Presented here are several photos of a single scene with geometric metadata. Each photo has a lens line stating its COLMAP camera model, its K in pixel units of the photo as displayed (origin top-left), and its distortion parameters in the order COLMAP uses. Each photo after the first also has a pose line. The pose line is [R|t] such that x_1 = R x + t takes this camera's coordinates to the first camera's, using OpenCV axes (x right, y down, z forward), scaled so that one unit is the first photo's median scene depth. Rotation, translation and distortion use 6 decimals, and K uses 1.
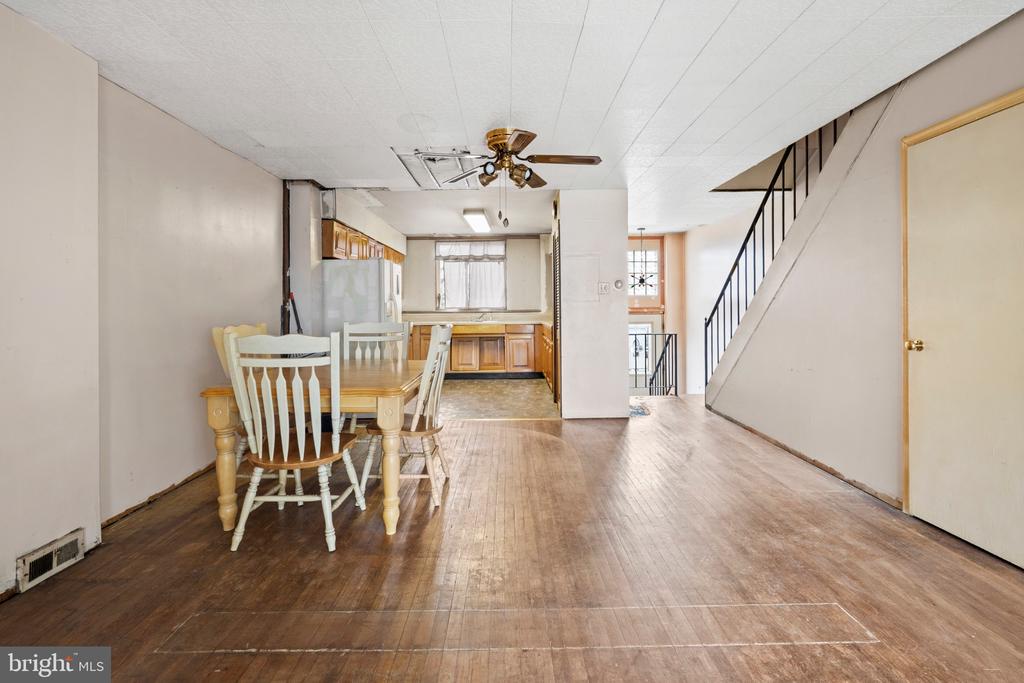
lens RADIAL K [[482.9, 0, 512.5], [0, 482.9, 307.1], [0, 0, 1]] dist [-0.000938, 0.000003]
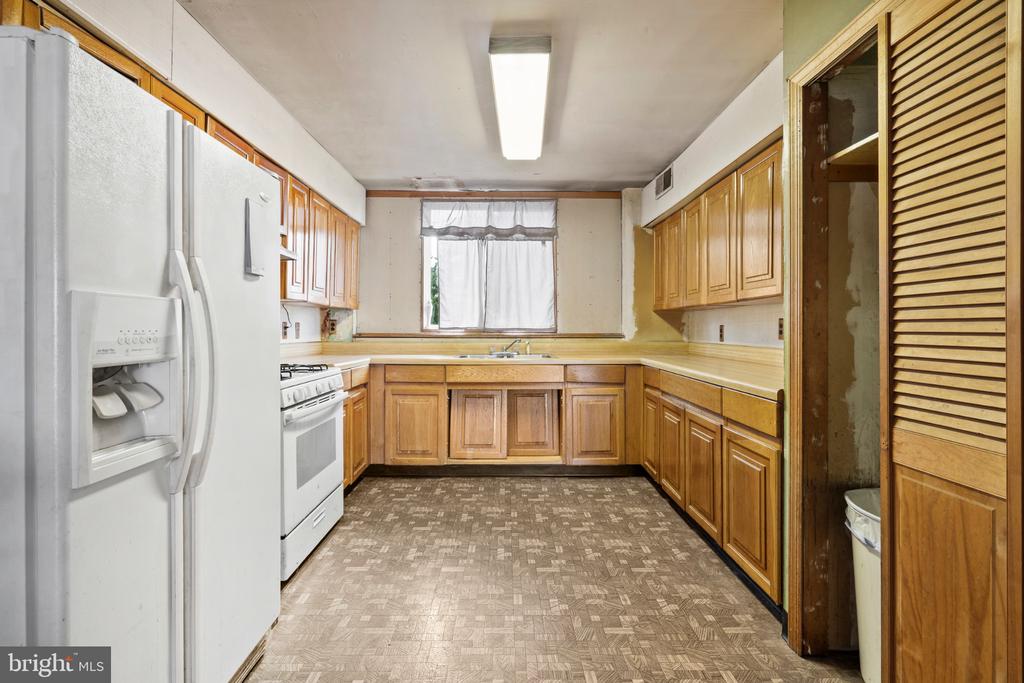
lens RADIAL K [[469.1, 0, 513.0], [0, 469.1, 328.8], [0, 0, 1]] dist [-0.001905, 0.000964]
pose [[0.999902, 0.012325, 0.006609, -0.063377], [-0.012325, 0.999924, -0.000008, 0.001546], [-0.006609, -0.000073, 0.999978, 0.496300]]
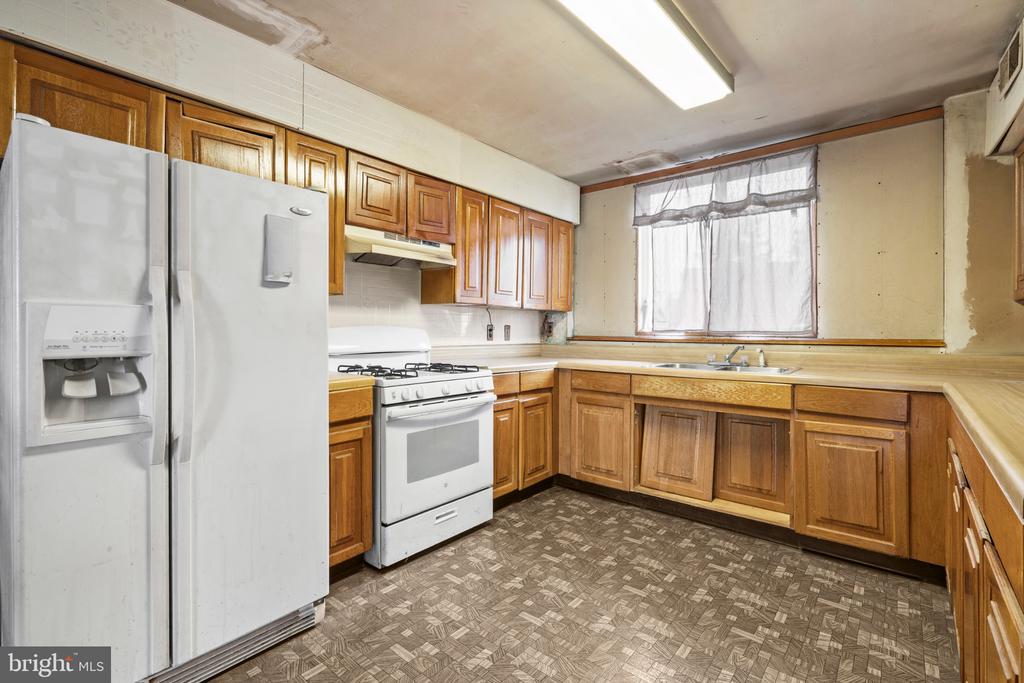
lens RADIAL K [[469.1, 0, 513.0], [0, 469.1, 328.8], [0, 0, 1]] dist [-0.001905, 0.000964]
pose [[0.760968, 0.010275, -0.648709, 0.042798], [-0.011211, 0.999934, 0.002687, 0.000324], [0.648693, 0.005228, 0.761032, 0.587152]]
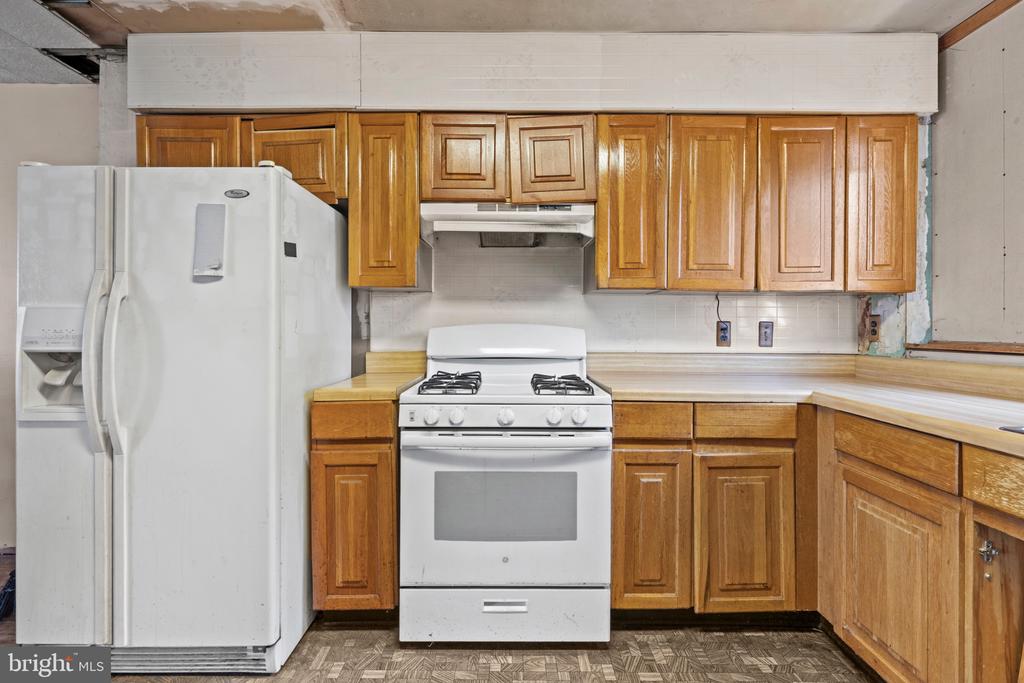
lens RADIAL K [[469.1, 0, 513.0], [0, 469.1, 328.8], [0, 0, 1]] dist [-0.001905, 0.000964]
pose [[-0.014440, 0.005801, -0.999879, 0.017697], [-0.002206, 0.999981, 0.005834, 0.001195], [0.999893, 0.002290, -0.014427, 0.790493]]
